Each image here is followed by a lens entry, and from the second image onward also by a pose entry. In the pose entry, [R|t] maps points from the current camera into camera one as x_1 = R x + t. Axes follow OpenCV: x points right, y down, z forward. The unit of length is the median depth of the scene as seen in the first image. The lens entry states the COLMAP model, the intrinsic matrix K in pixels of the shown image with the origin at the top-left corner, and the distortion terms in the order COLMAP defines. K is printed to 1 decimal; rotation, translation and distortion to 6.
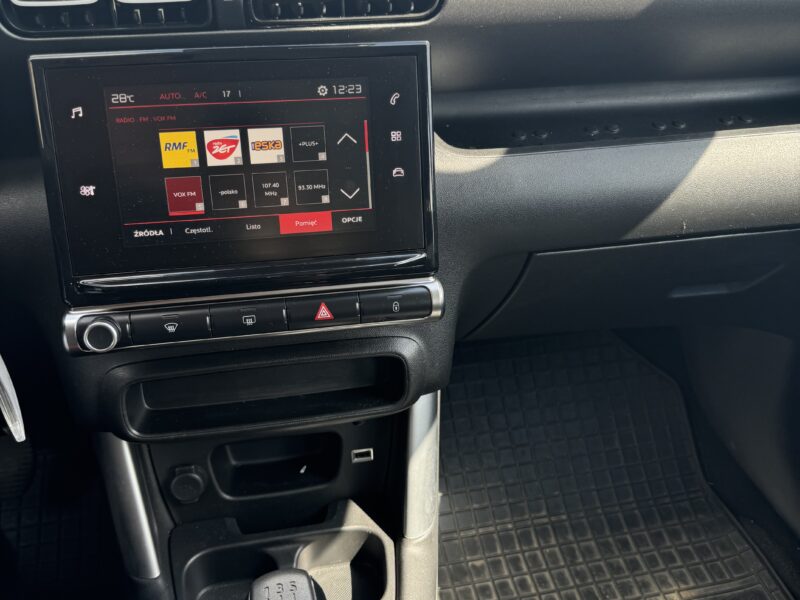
lens RADIAL K [[757.0, 0, 400.0], [0, 757.0, 300.0], [0, 0, 1]] dist [0.144374, -0.222048]
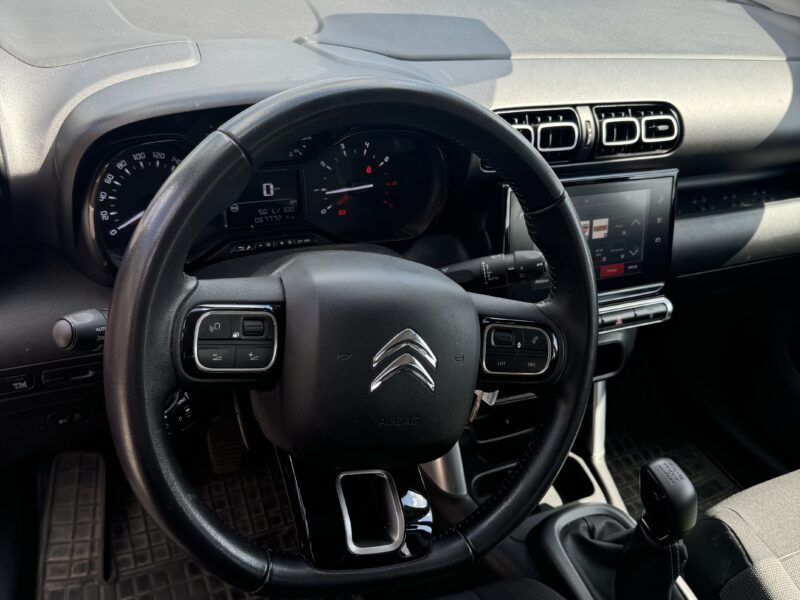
lens RADIAL K [[757.0, 0, 400.0], [0, 757.0, 300.0], [0, 0, 1]] dist [0.144374, -0.222048]
pose [[0.958457, -0.040922, 0.282285, -1.089199], [0.031756, 0.998812, 0.036970, -0.113170], [-0.283463, -0.026470, 0.958618, -0.551182]]
